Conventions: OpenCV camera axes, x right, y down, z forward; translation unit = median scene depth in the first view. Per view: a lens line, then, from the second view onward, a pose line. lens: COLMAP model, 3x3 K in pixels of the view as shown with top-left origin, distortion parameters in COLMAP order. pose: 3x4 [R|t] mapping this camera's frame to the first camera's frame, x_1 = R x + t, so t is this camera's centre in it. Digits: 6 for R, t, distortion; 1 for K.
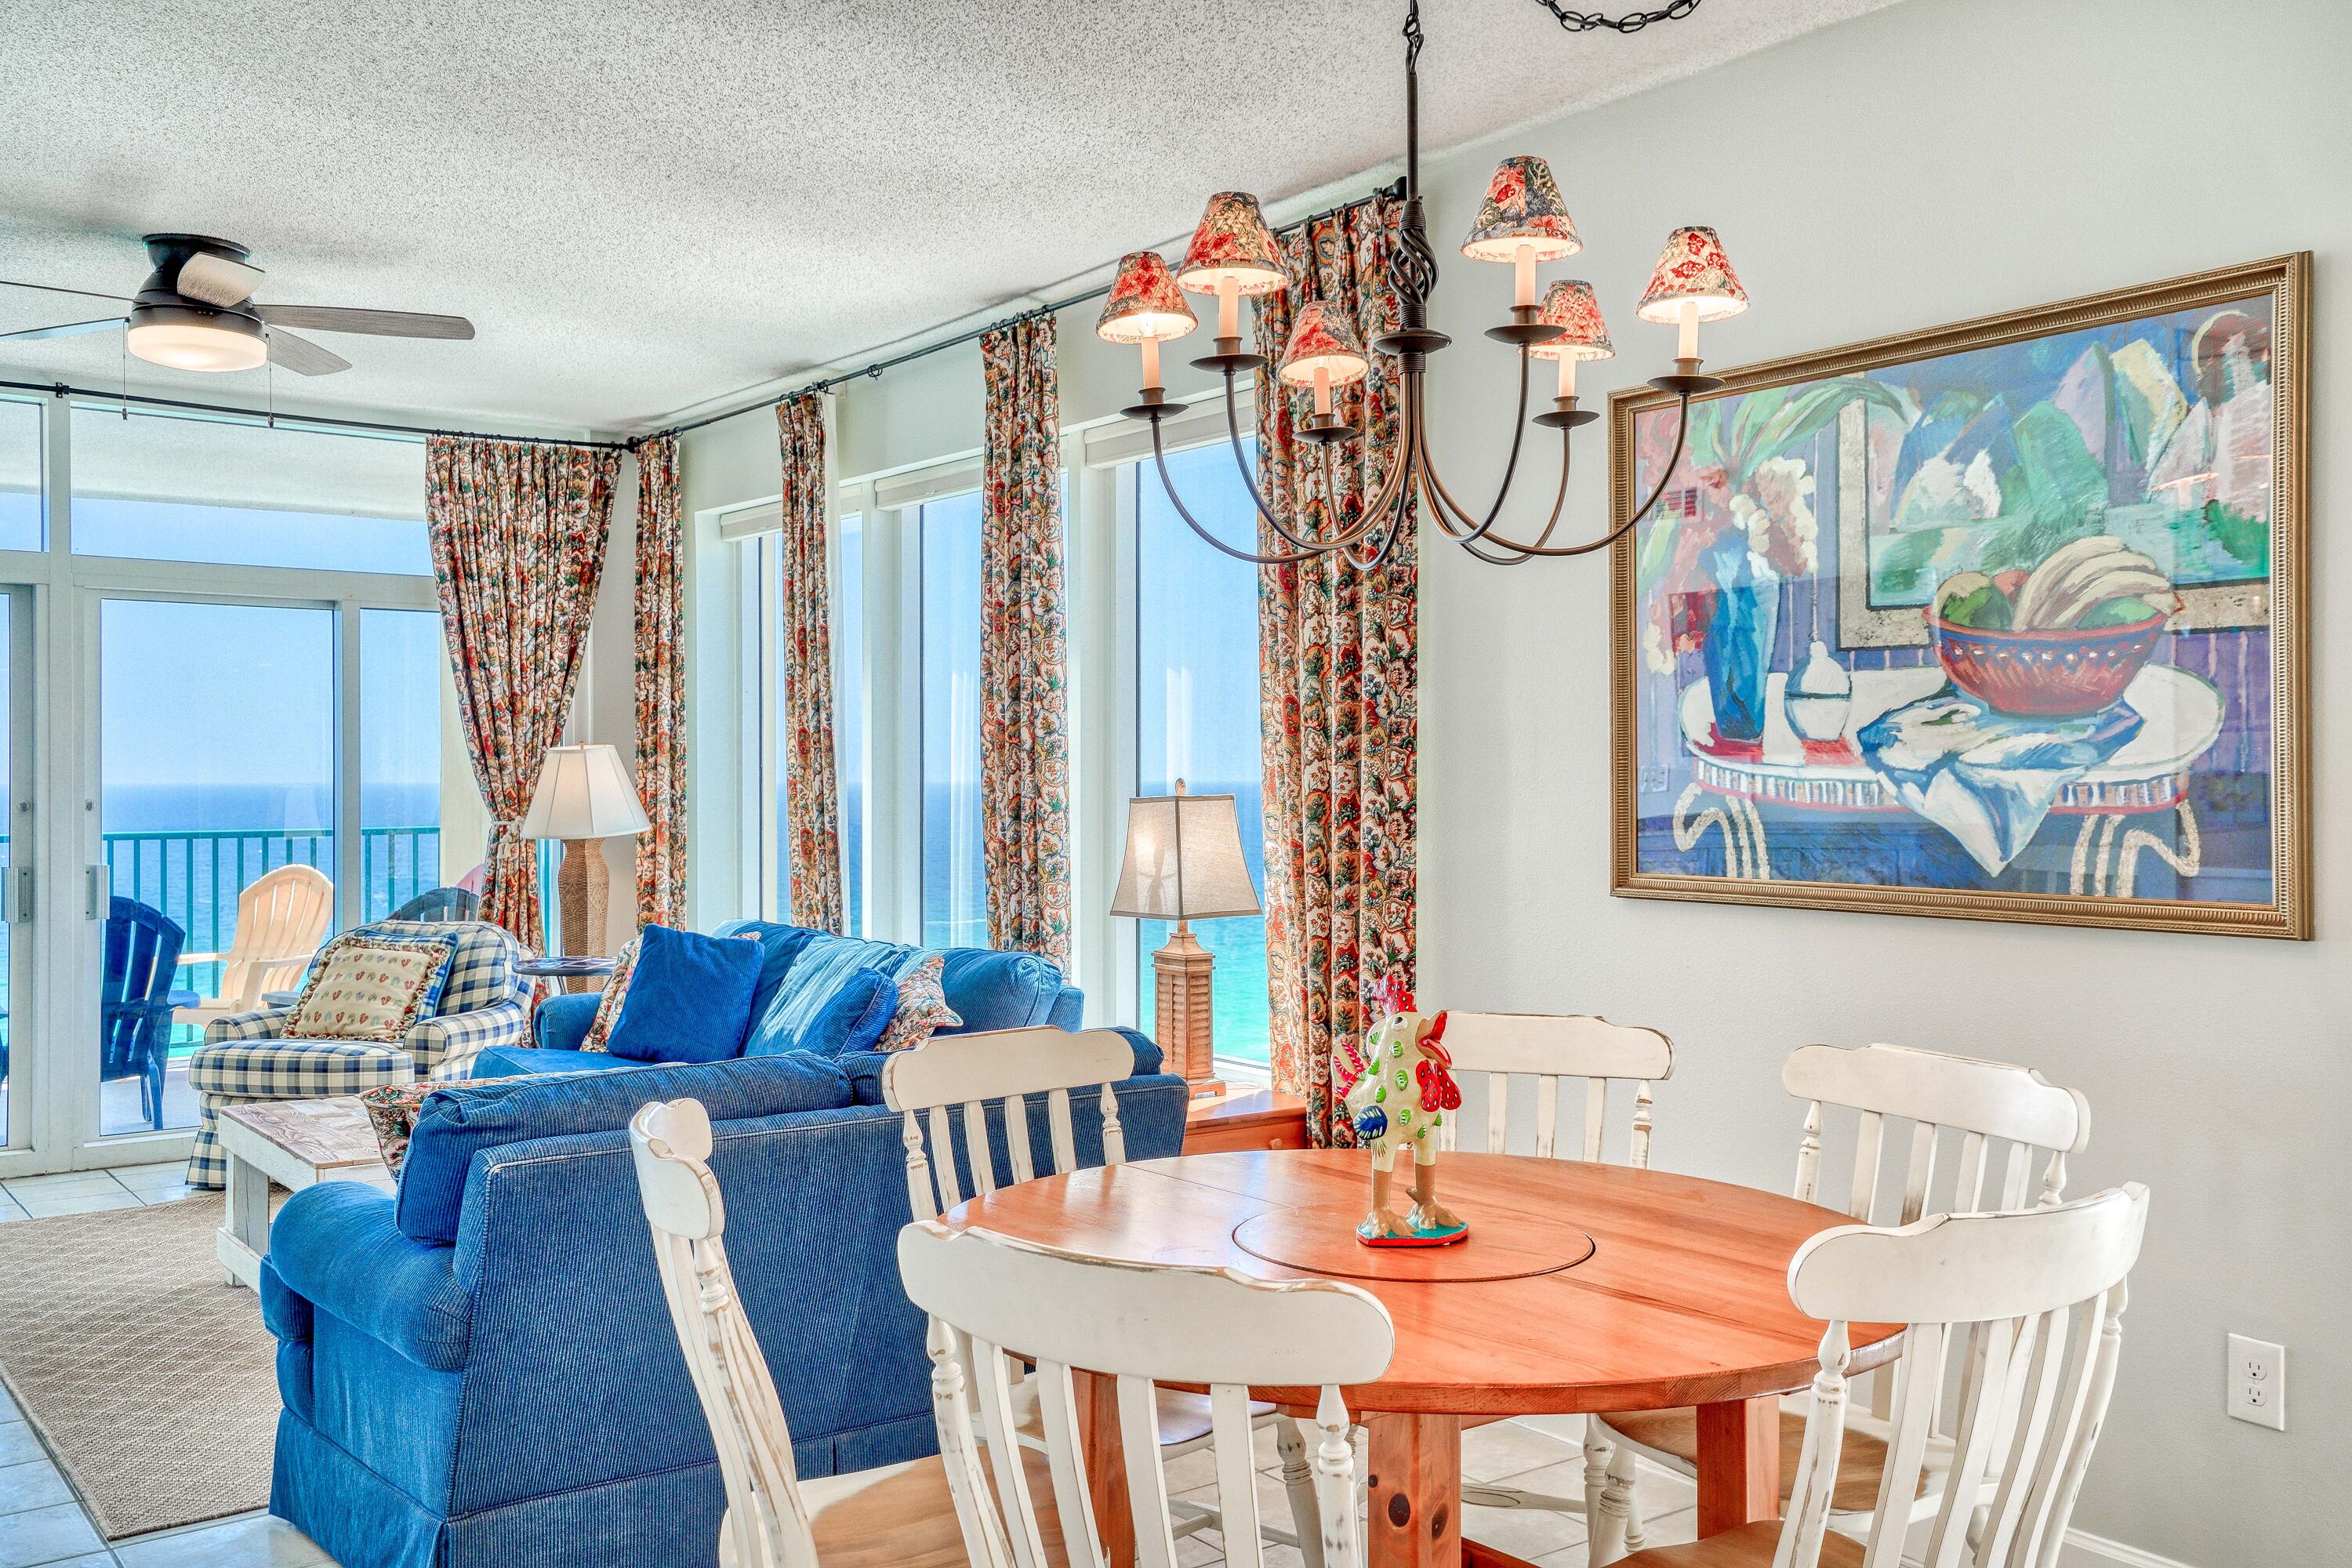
lens RADIAL K [[2033.1, 0, 1176.0], [0, 2033.1, 784.0], [0, 0, 1]] dist [0.007345, 0.003145]
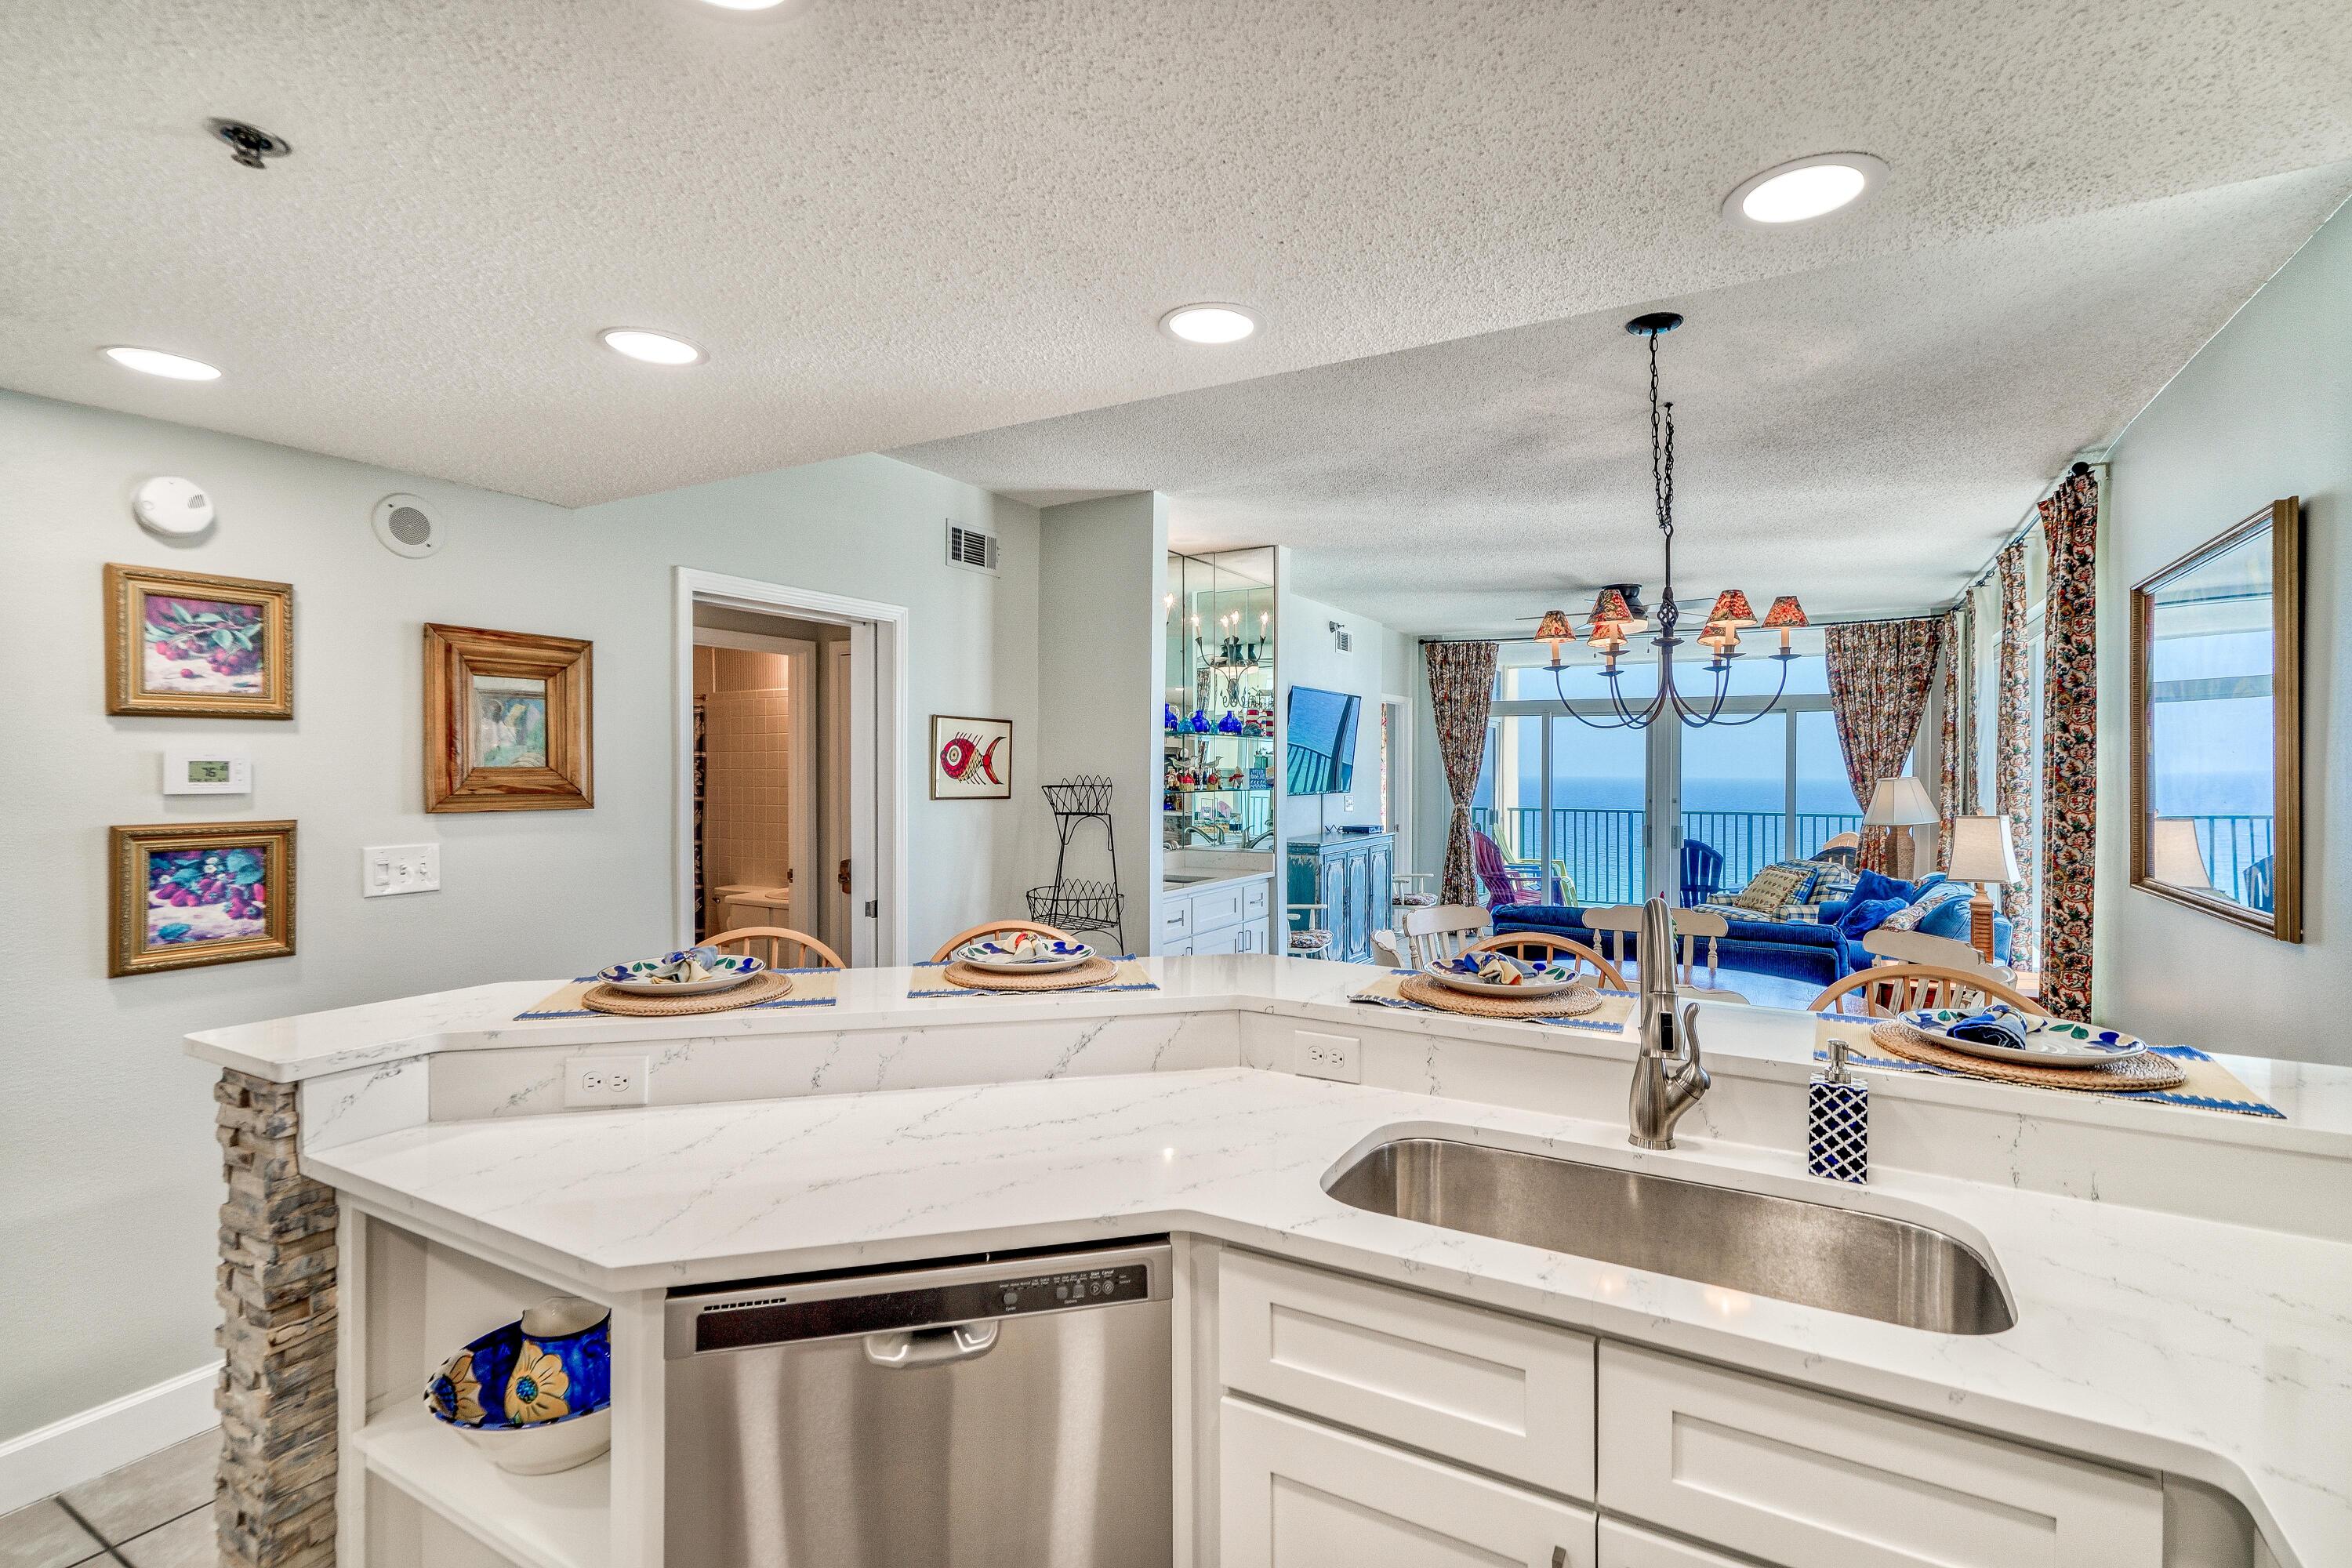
lens RADIAL K [[1116.4, 0, 1173.5], [0, 1116.4, 761.7], [0, 0, 1]] dist [-0.001979, 0.010264]
pose [[0.378390, -0.000974, -0.925646, 0.427275], [-0.012137, 0.999908, -0.006014, -0.018814], [0.925567, 0.013511, 0.378343, -0.039489]]
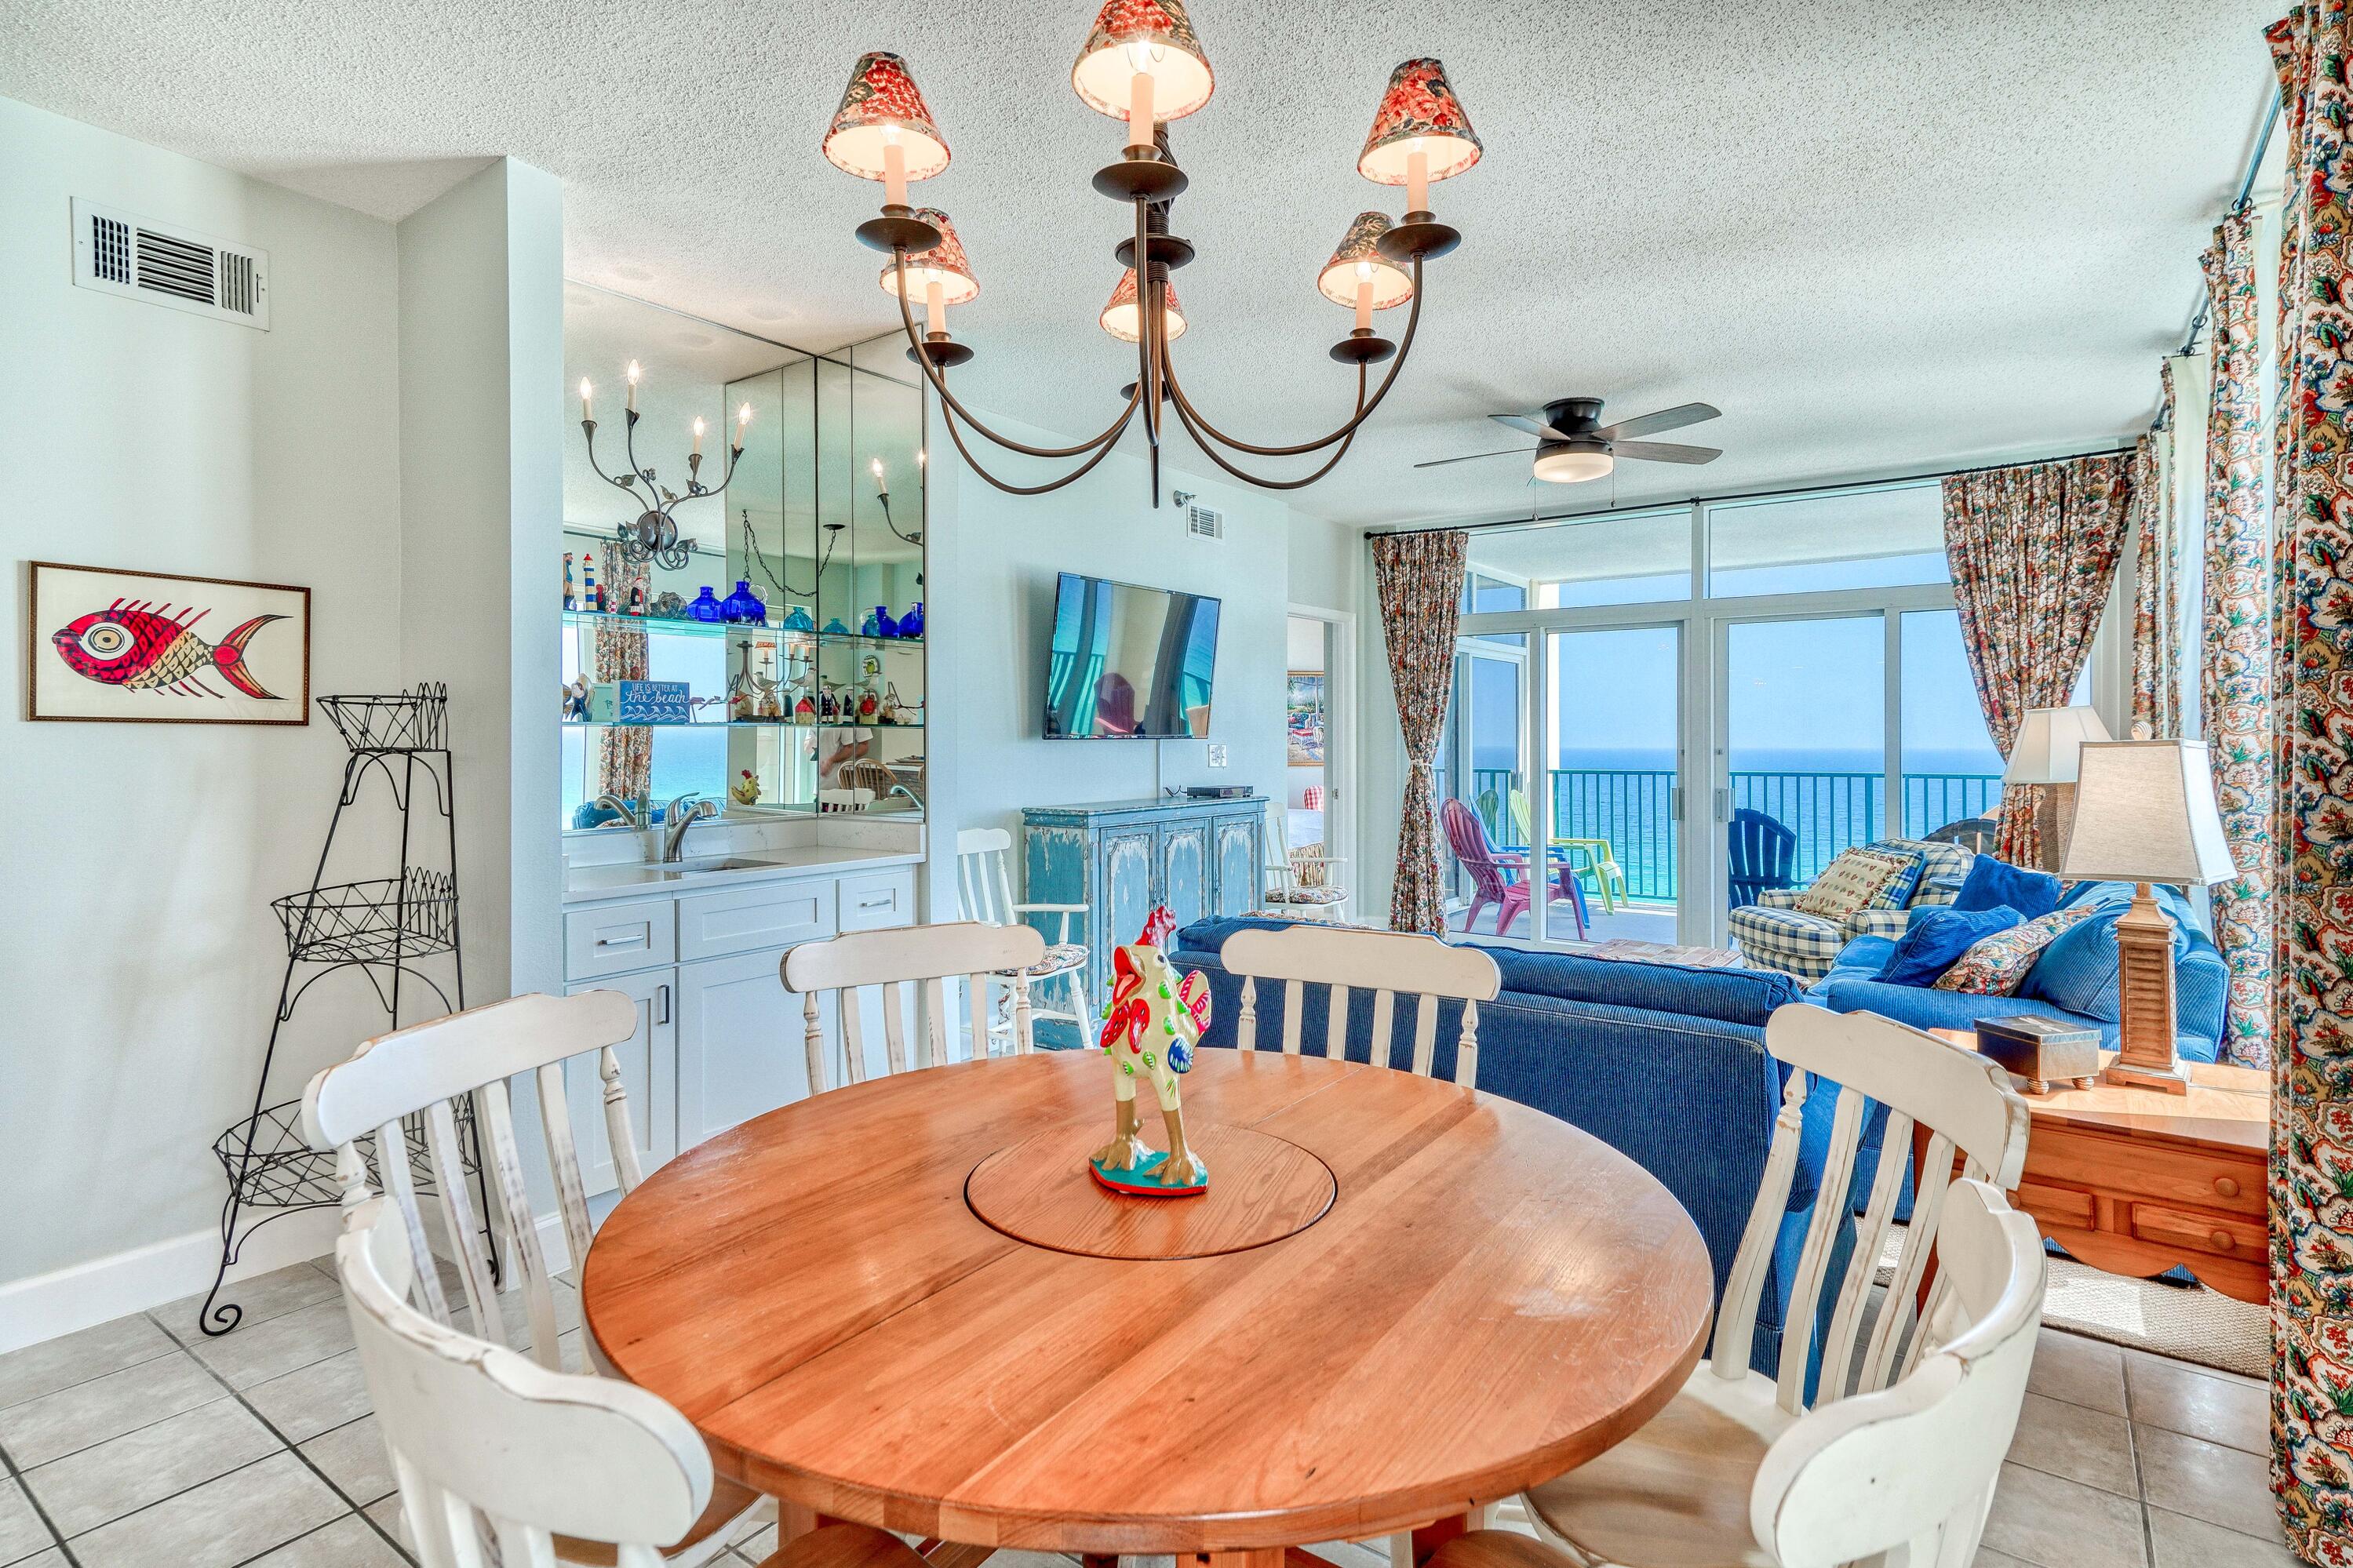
lens RADIAL K [[1179.8, 0, 1210.1], [0, 1179.8, 734.0], [0, 0, 1]] dist [0.029975, 0.000030]
pose [[0.289306, -0.005907, -0.957218, 0.239178], [-0.005601, 0.999953, -0.007863, 0.005730], [0.957220, 0.007636, 0.289260, 0.312413]]
